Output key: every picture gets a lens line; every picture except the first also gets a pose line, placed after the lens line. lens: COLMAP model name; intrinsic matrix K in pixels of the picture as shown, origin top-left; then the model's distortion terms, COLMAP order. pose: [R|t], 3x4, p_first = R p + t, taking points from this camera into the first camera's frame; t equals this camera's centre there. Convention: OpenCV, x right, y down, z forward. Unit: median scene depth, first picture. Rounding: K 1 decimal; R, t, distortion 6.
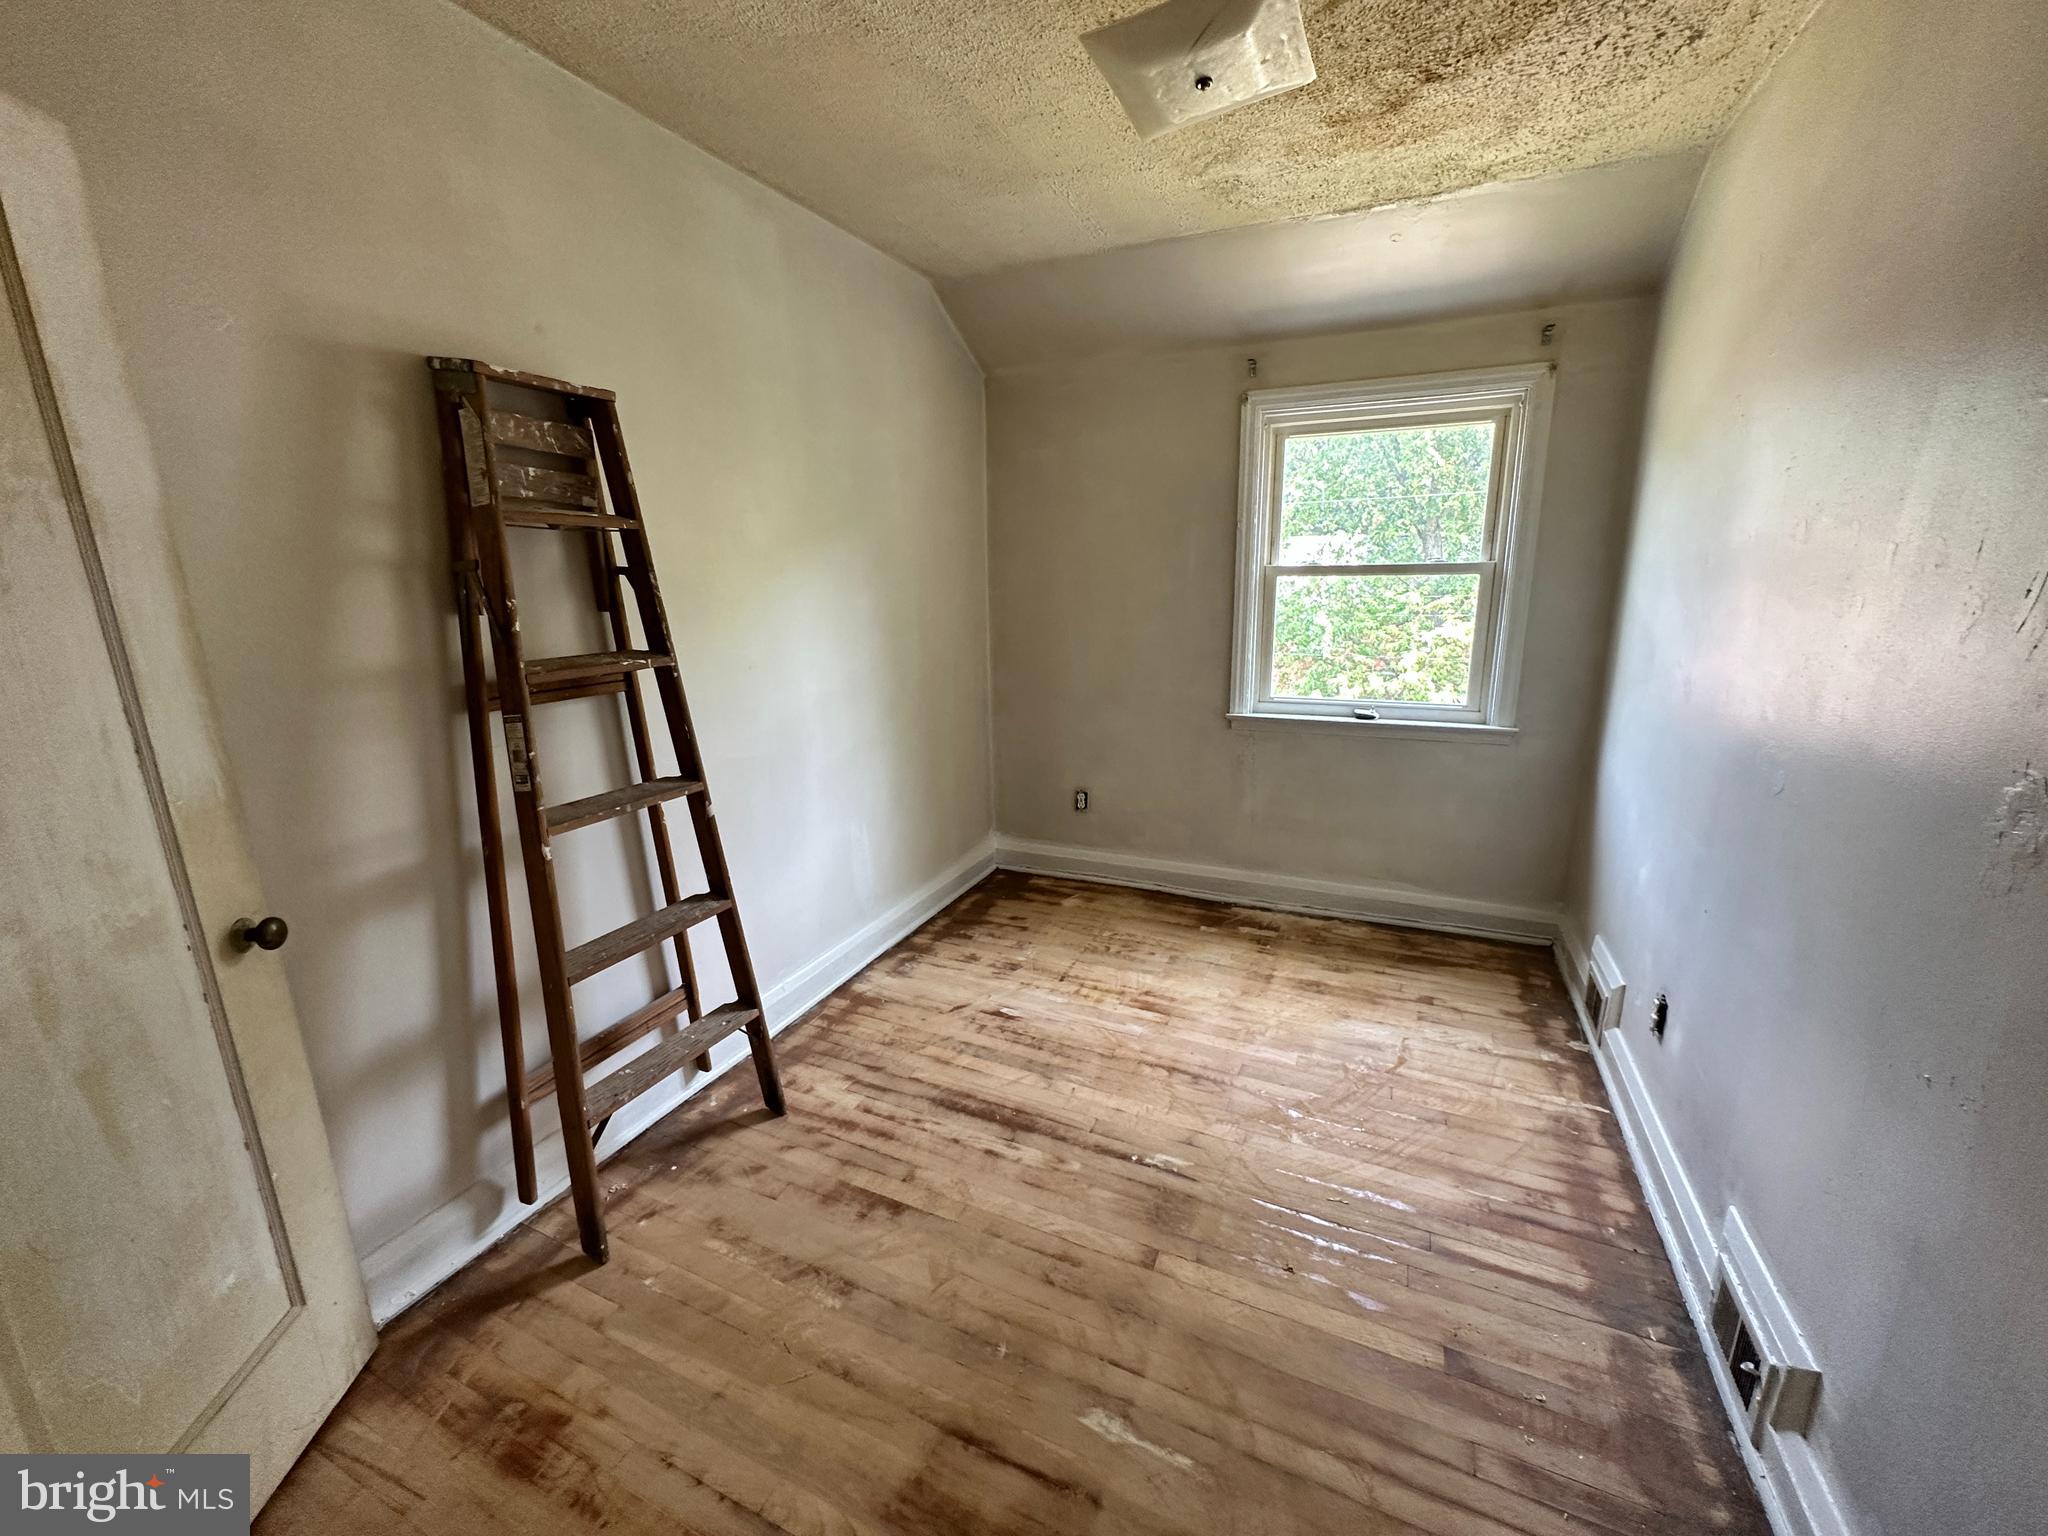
lens RADIAL K [[815.6, 0, 1024.0], [0, 815.6, 768.0], [0, 0, 1]] dist [-0.001999, 0.000148]
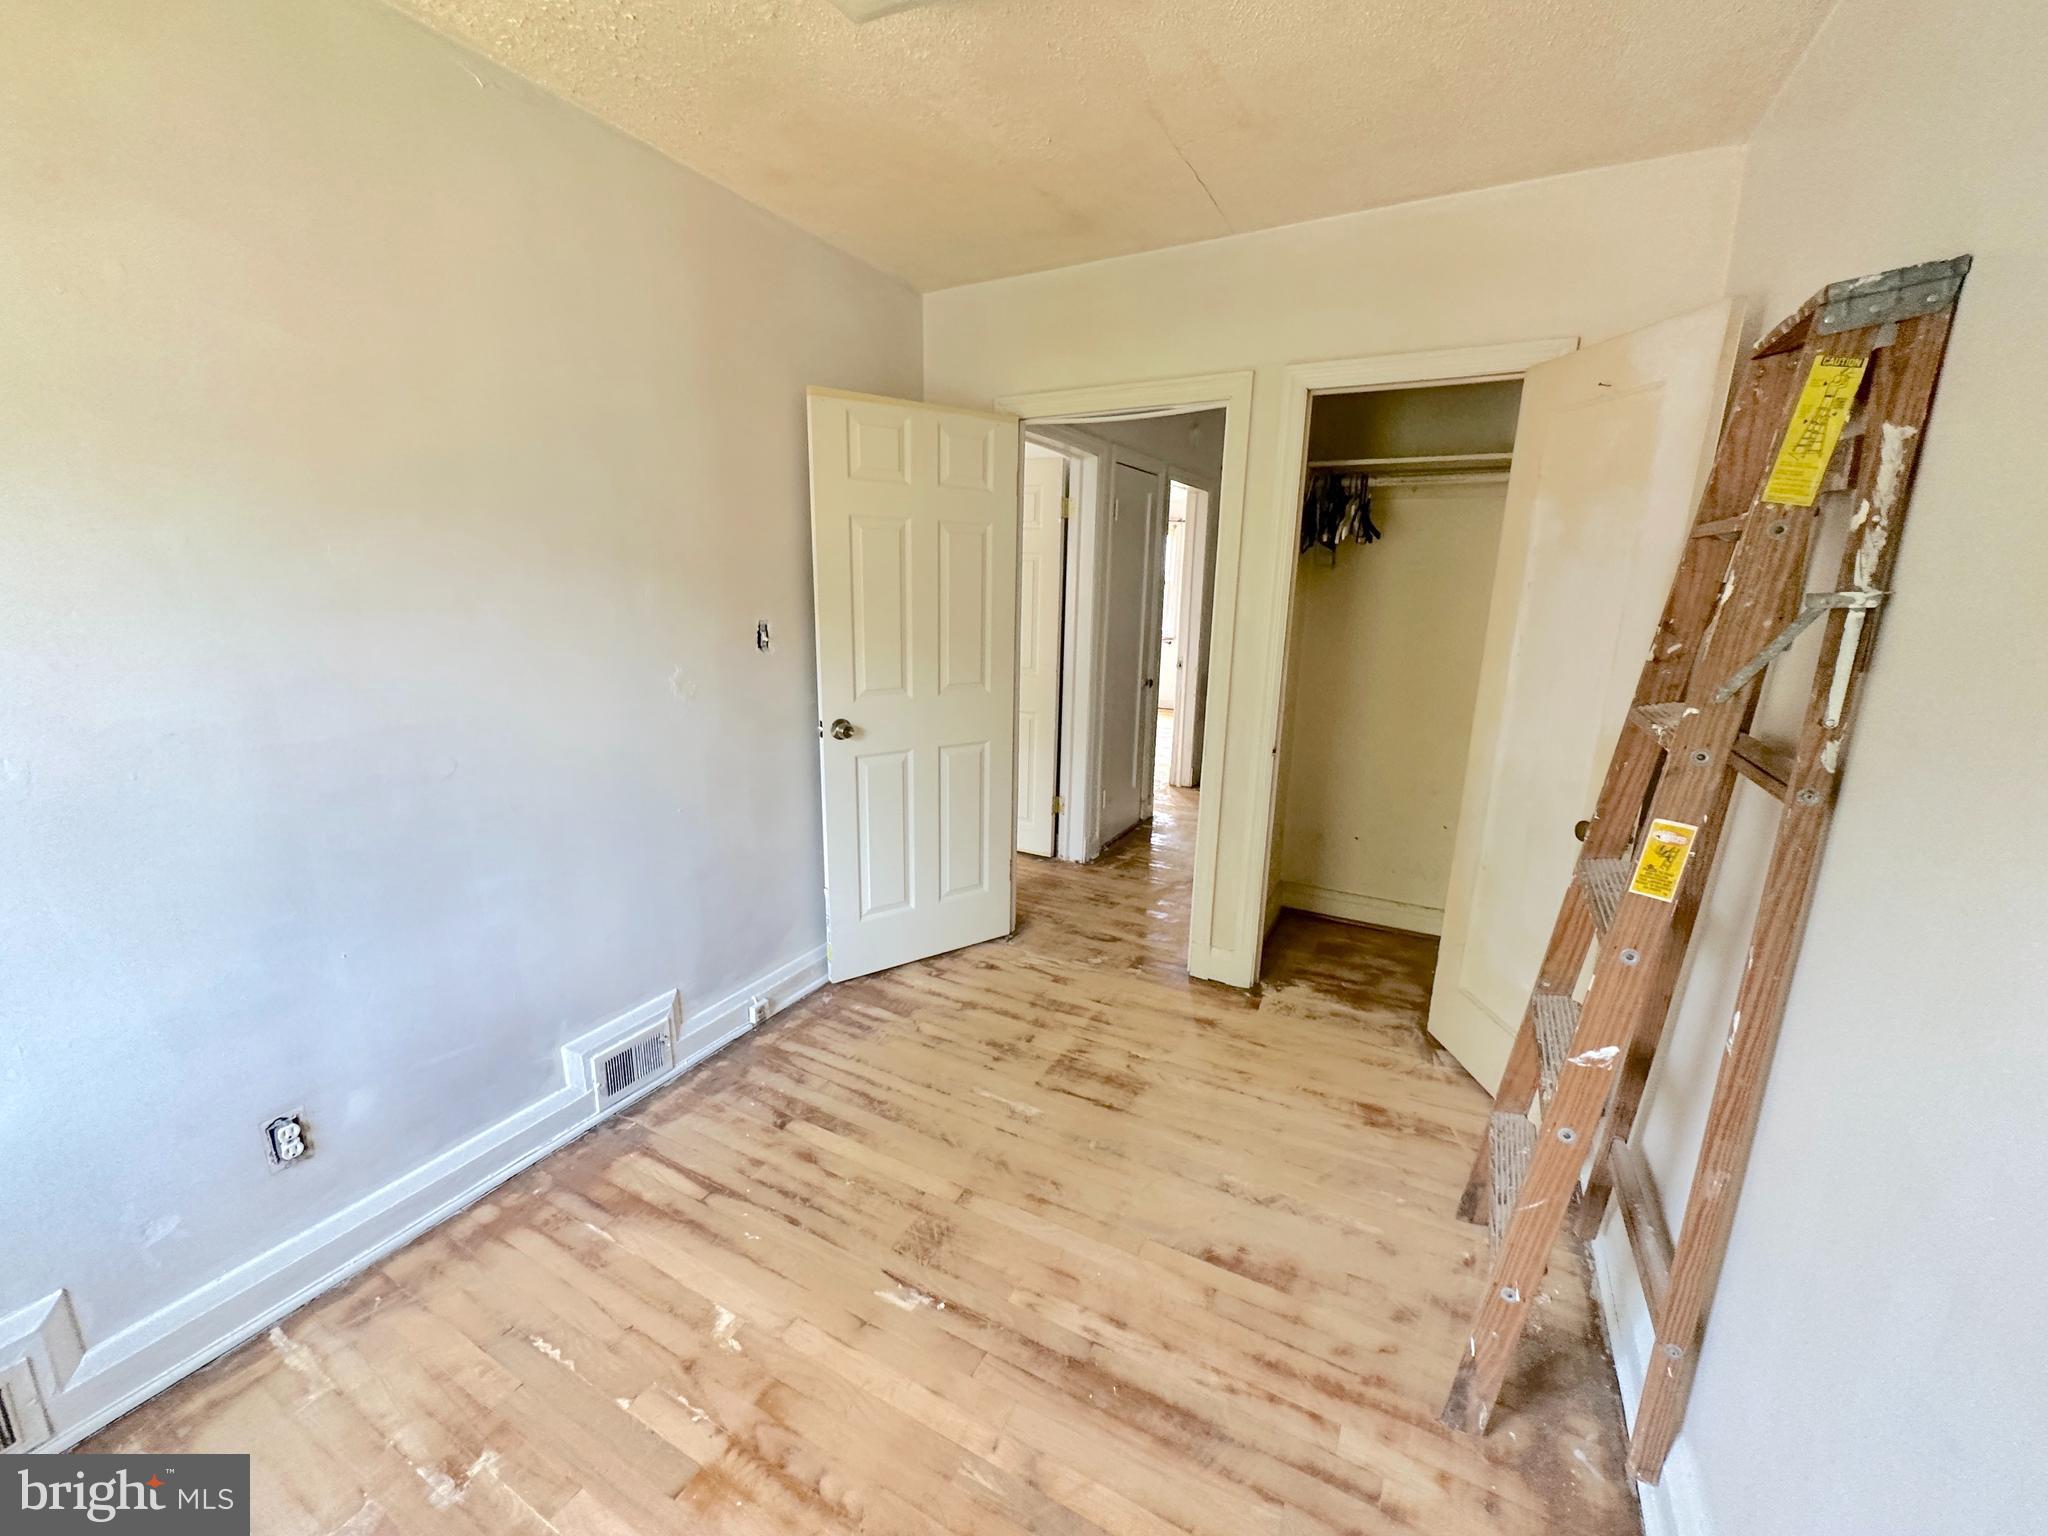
lens RADIAL K [[815.6, 0, 1024.0], [0, 815.6, 768.0], [0, 0, 1]] dist [-0.001999, 0.000148]
pose [[-0.997971, -0.016513, 0.061491, 0.011178], [0.013013, 0.892495, 0.450870, -0.374697], [-0.062326, 0.450755, -0.890469, 1.490488]]
